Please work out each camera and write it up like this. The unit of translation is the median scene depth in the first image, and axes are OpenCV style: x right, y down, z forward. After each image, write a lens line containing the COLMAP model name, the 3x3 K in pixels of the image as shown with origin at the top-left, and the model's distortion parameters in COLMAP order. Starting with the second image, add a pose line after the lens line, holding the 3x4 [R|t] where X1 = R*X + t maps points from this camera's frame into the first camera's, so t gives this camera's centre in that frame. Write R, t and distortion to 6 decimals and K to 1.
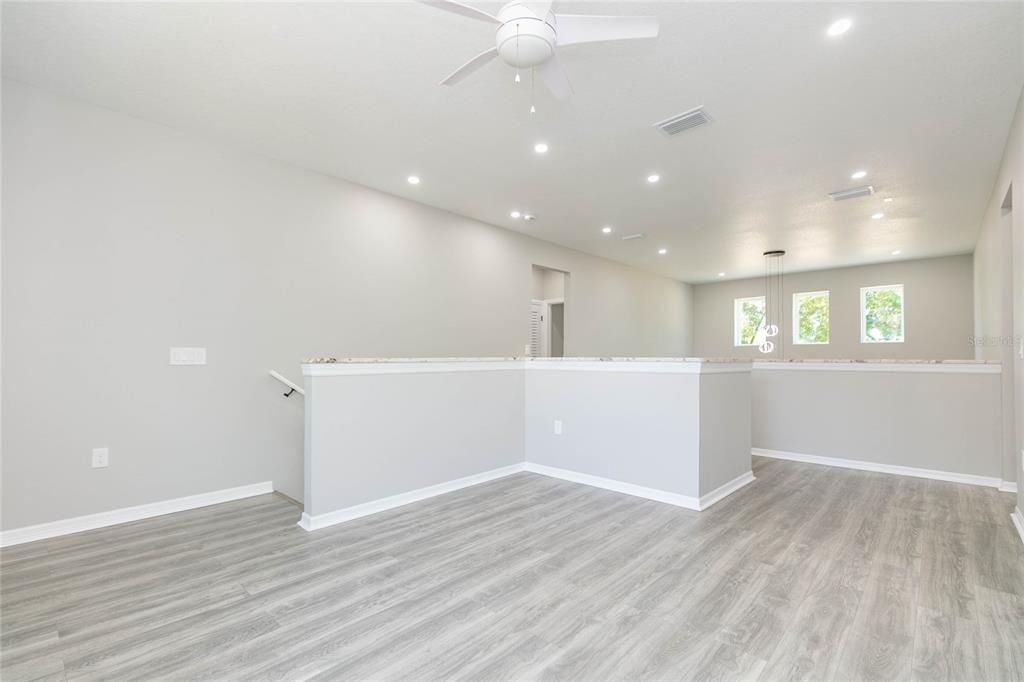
lens RADIAL K [[461.5, 0, 517.2], [0, 461.5, 346.6], [0, 0, 1]] dist [-0.000283, -0.000231]
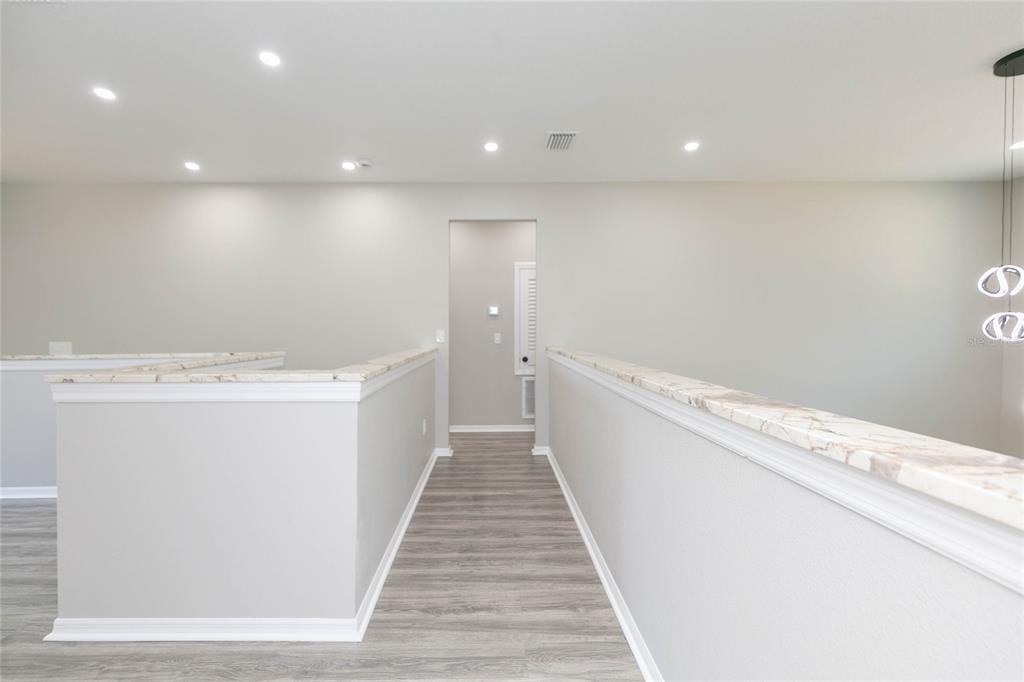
lens RADIAL K [[487.5, 0, 514.5], [0, 487.5, 329.1], [0, 0, 1]] dist [-0.000275, -0.000004]
pose [[0.683584, -0.000296, -0.729872, 1.620491], [0.022744, 0.999523, 0.020897, -0.043947], [0.729518, -0.030885, 0.683264, 1.303195]]
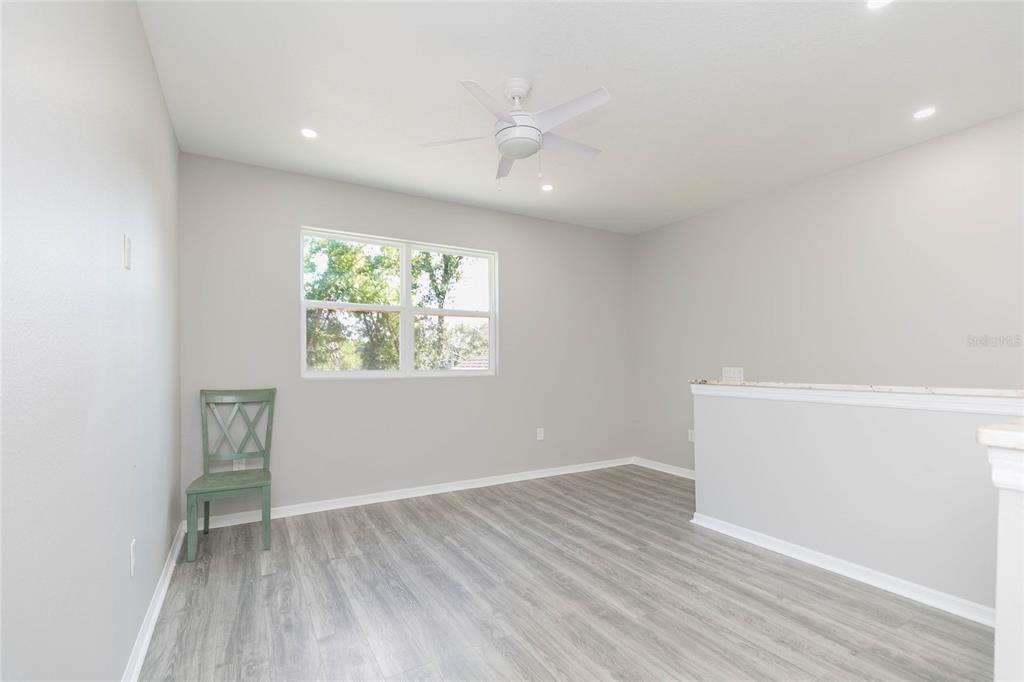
lens RADIAL K [[461.5, 0, 517.2], [0, 461.5, 346.6], [0, 0, 1]] dist [-0.000283, -0.000231]
pose [[-0.289757, -0.029080, -0.956658, 0.962064], [0.026577, 0.998908, -0.038414, -0.029503], [0.956731, -0.036556, -0.288667, 1.043020]]
